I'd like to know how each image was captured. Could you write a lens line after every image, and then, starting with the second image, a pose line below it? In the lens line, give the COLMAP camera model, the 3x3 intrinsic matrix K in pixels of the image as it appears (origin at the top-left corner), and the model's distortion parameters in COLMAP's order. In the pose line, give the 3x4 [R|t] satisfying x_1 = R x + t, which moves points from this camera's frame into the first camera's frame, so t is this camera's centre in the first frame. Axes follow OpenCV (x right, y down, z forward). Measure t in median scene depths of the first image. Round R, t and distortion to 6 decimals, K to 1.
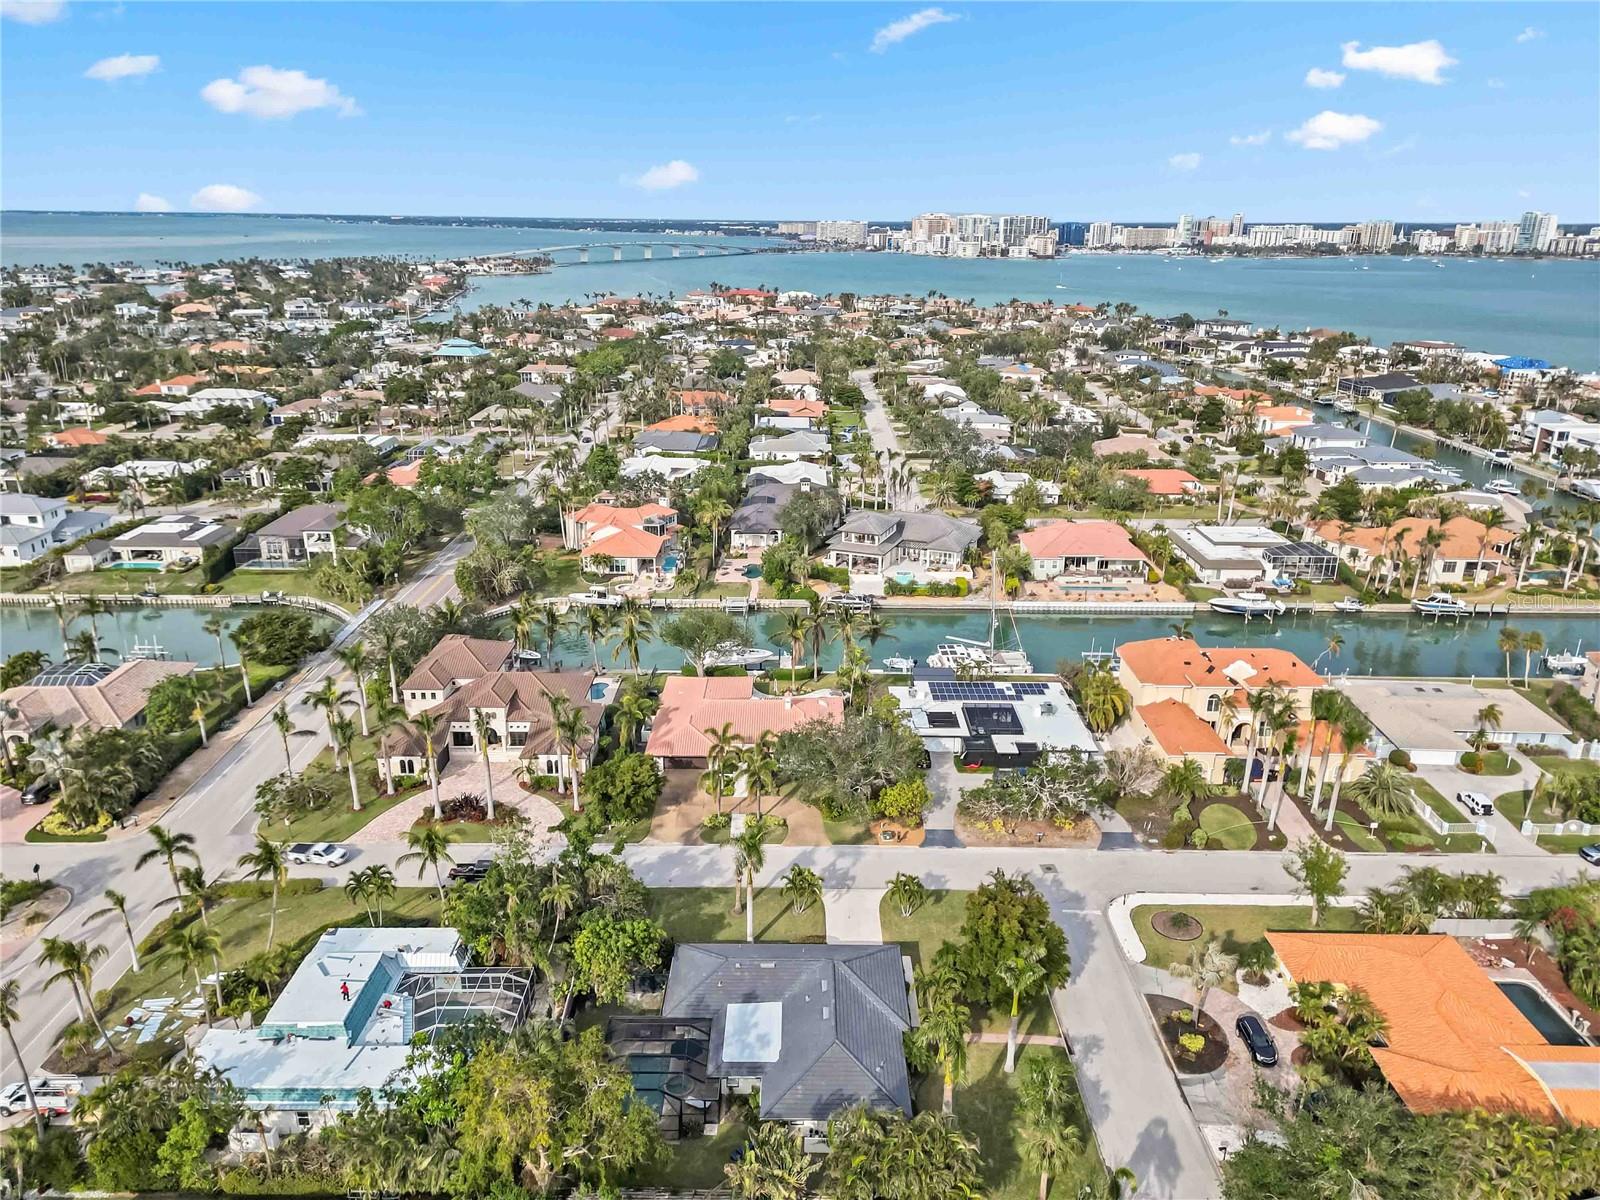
lens RADIAL K [[1117.6, 0, 805.0], [0, 1117.6, 600.3], [0, 0, 1]] dist [0.071814, -0.062572]
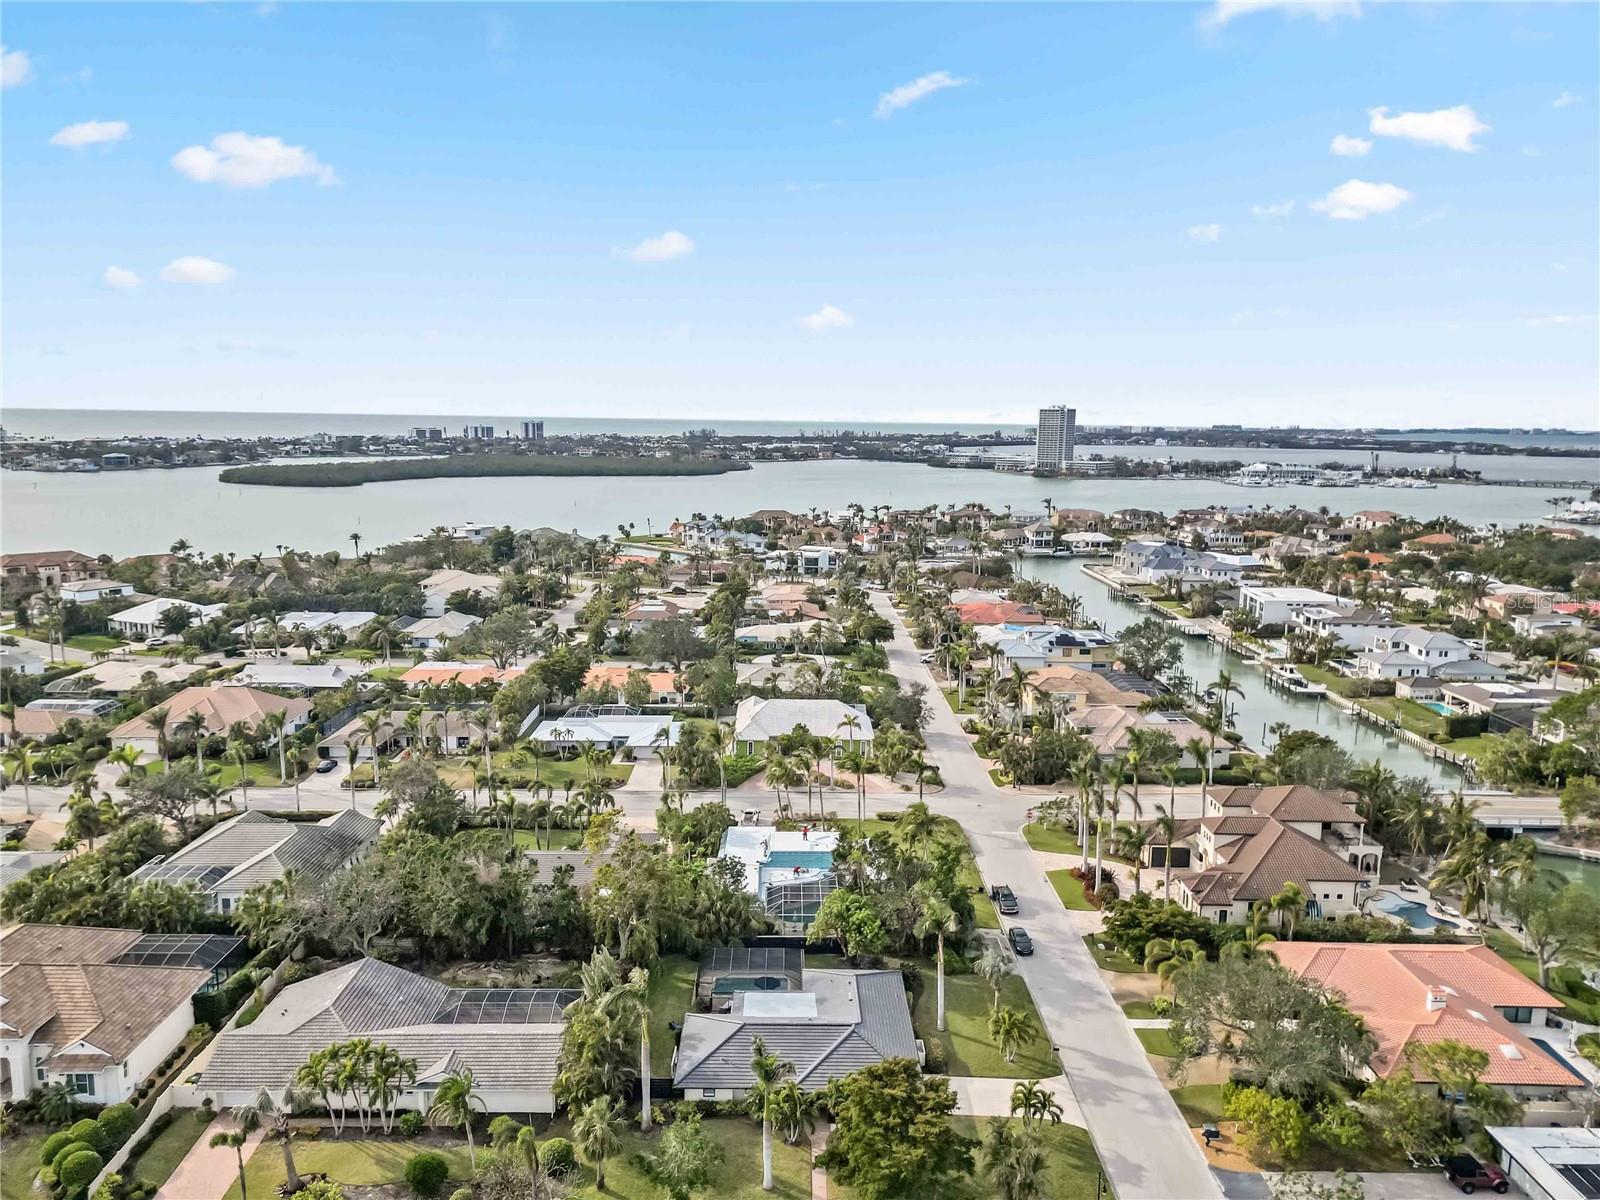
lens RADIAL K [[1117.6, 0, 804.4], [0, 1117.6, 592.6], [0, 0, 1]] dist [0.071814, -0.062572]
pose [[0.007834, 0.145917, -0.989266, 0.454774], [-0.333930, 0.932887, 0.134957, -0.078212], [0.942565, 0.329288, 0.056034, 0.358383]]
